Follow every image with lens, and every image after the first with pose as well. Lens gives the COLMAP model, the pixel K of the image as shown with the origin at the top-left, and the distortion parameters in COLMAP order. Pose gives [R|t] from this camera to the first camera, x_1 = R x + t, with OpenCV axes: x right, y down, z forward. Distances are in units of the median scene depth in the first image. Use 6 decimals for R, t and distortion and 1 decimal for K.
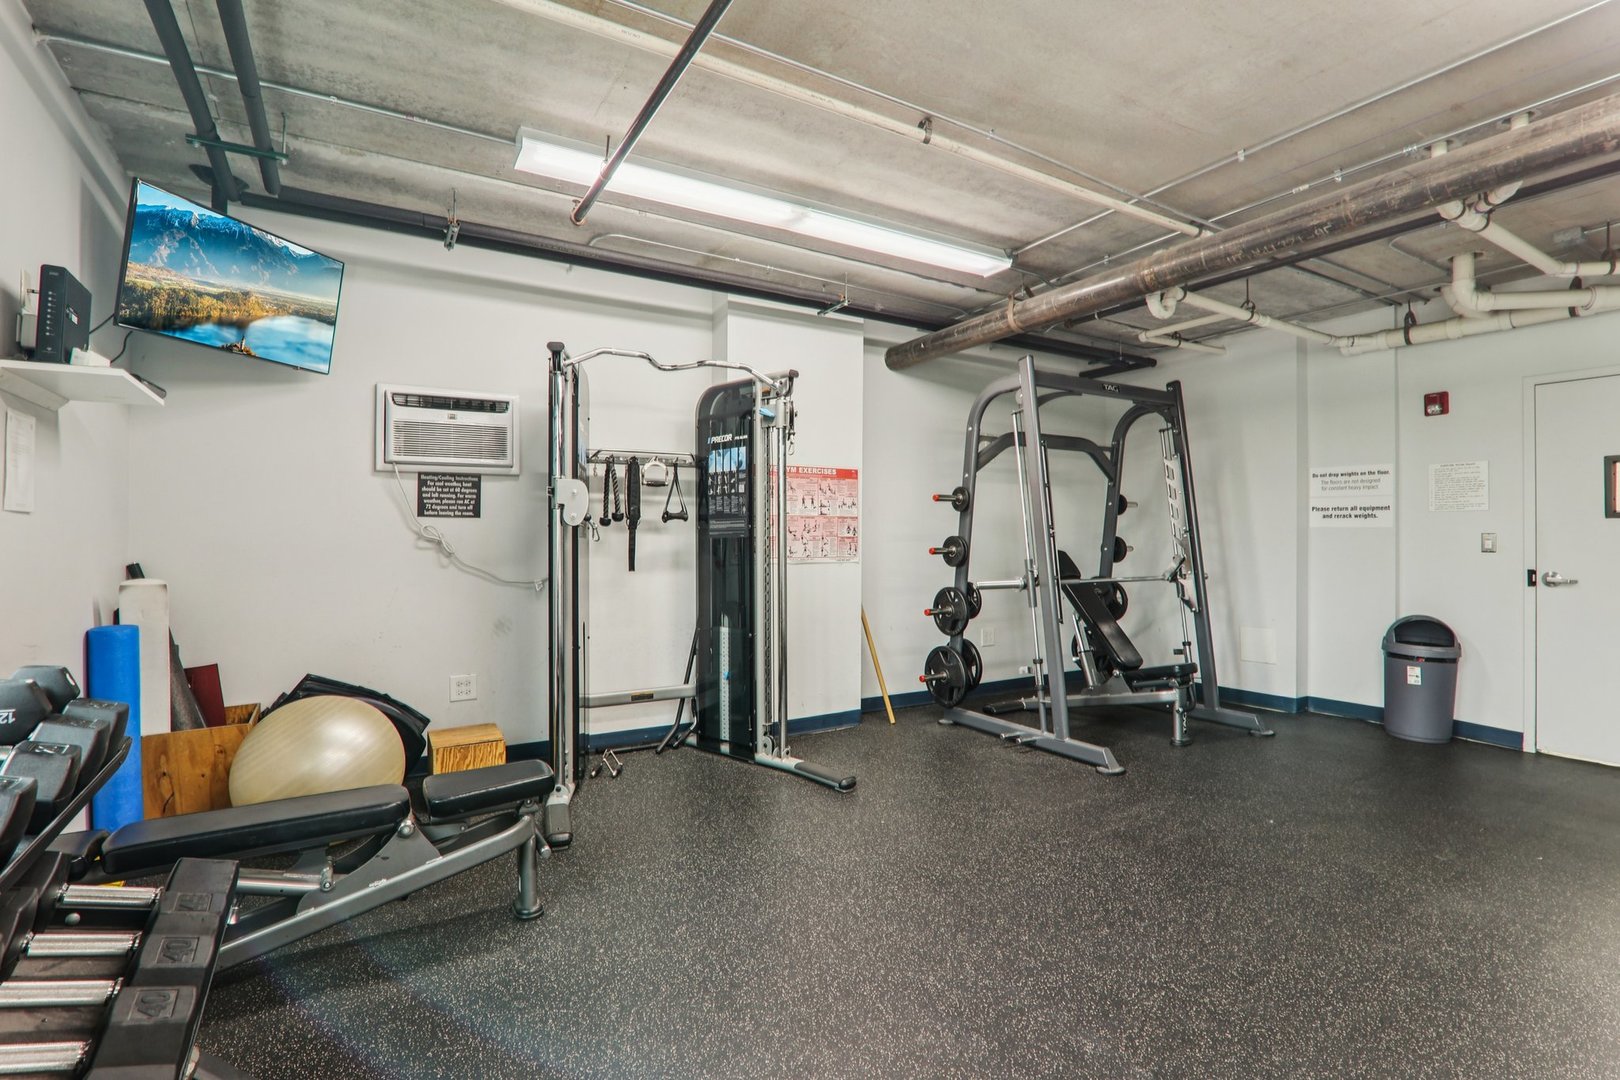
lens RADIAL K [[751.3, 0, 810.0], [0, 751.3, 540.0], [0, 0, 1]] dist [0.000243, -0.000056]
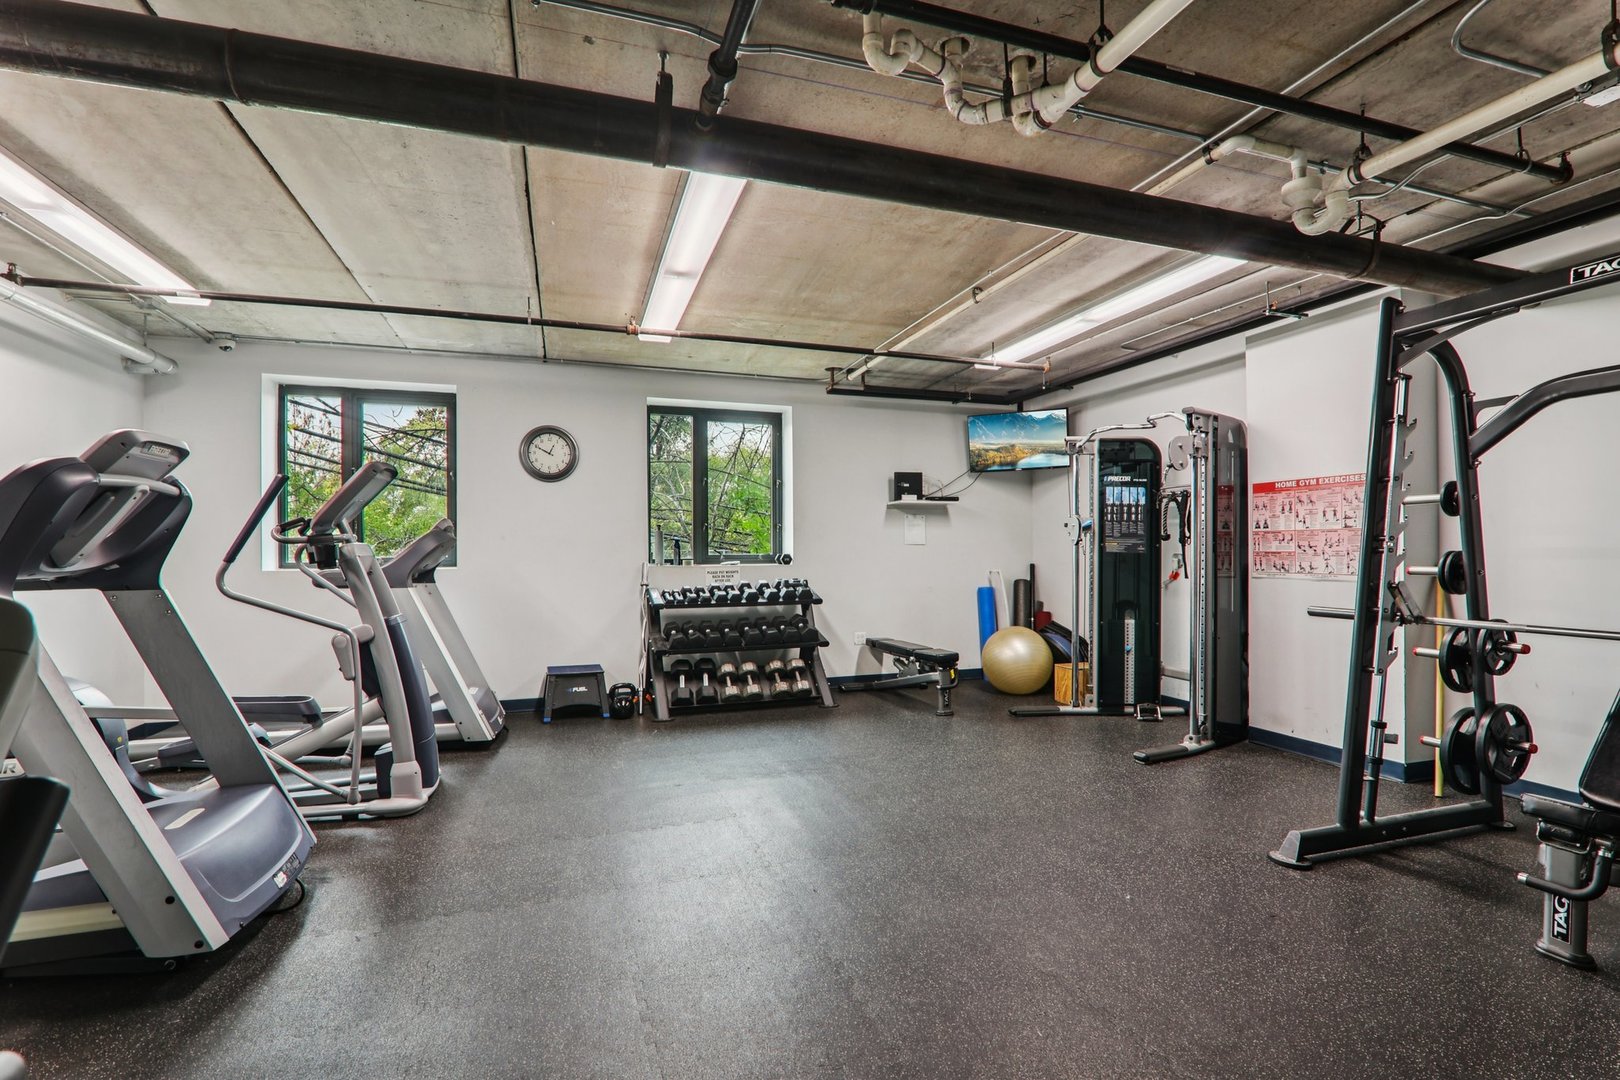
lens RADIAL K [[748.8, 0, 805.9], [0, 748.8, 546.0], [0, 0, 1]] dist [-0.017172, -0.000023]
pose [[-0.228638, 0.002574, -0.973508, 1.103493], [-0.000499, 0.999996, 0.002761, -0.014703], [0.973511, 0.001117, -0.228636, 0.619178]]
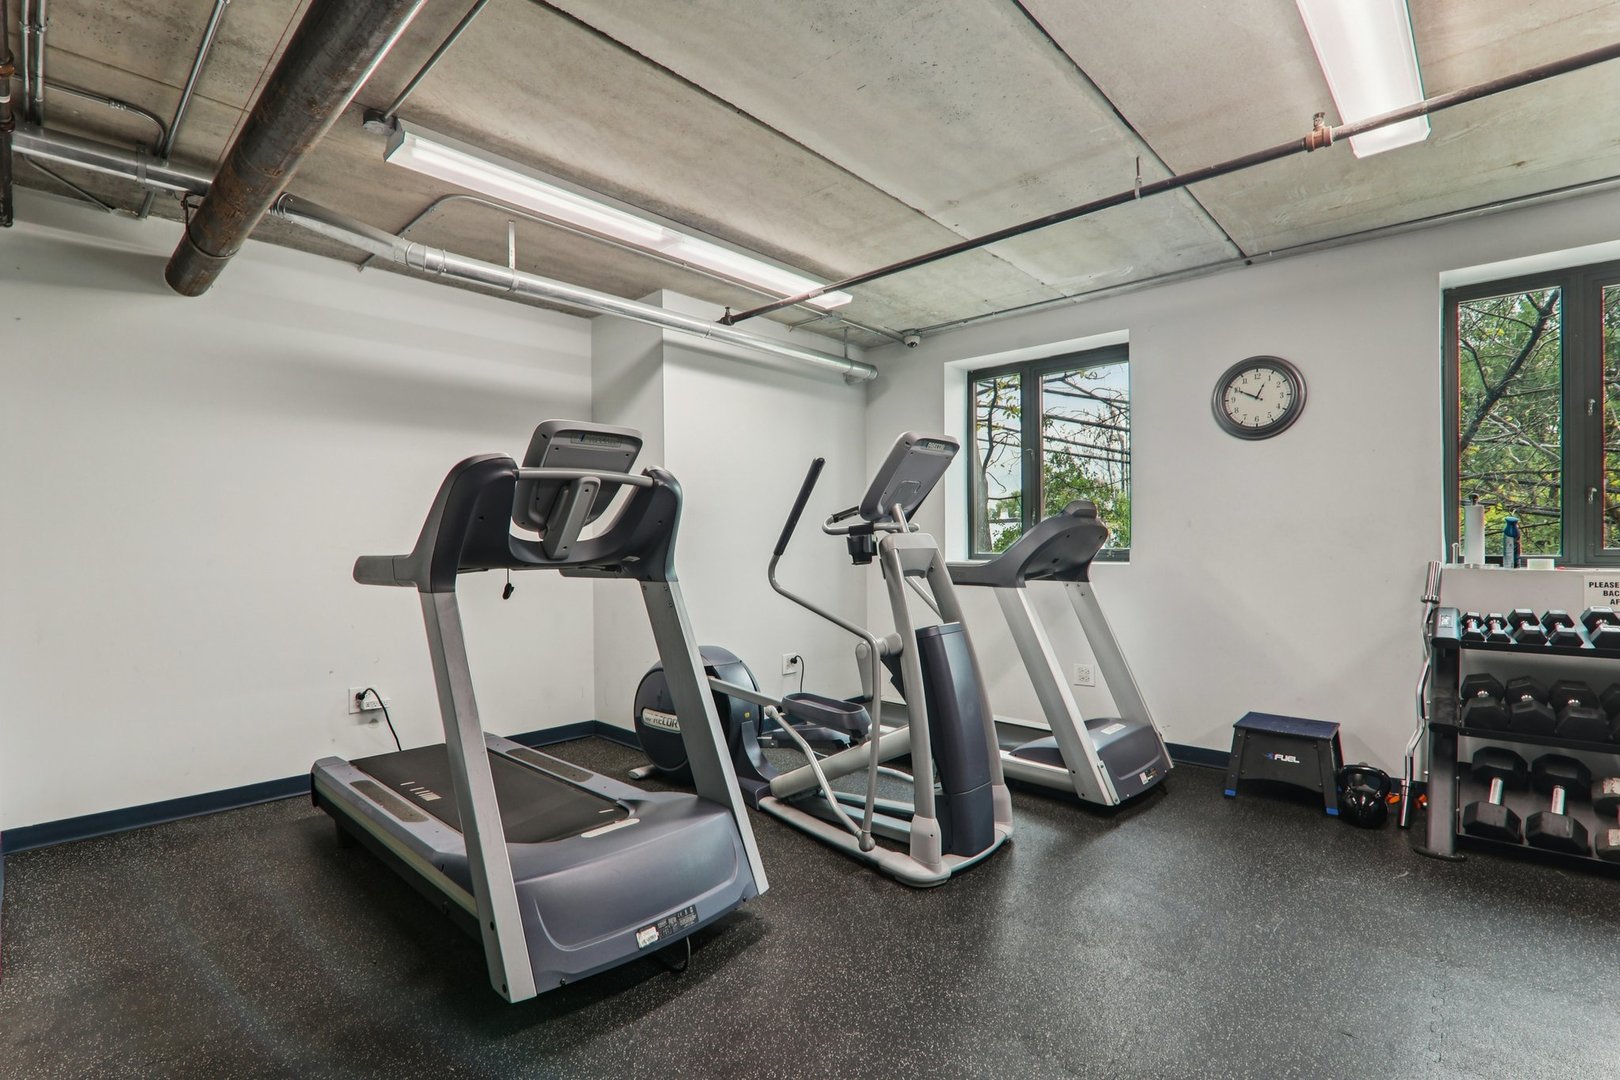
lens RADIAL K [[748.8, 0, 805.9], [0, 748.8, 546.0], [0, 0, 1]] dist [-0.017172, -0.000023]
pose [[-0.960917, 0.012136, -0.276570, 0.757287], [0.009063, 0.999882, 0.012388, -0.013077], [0.276687, 0.009397, -0.960914, 0.588861]]
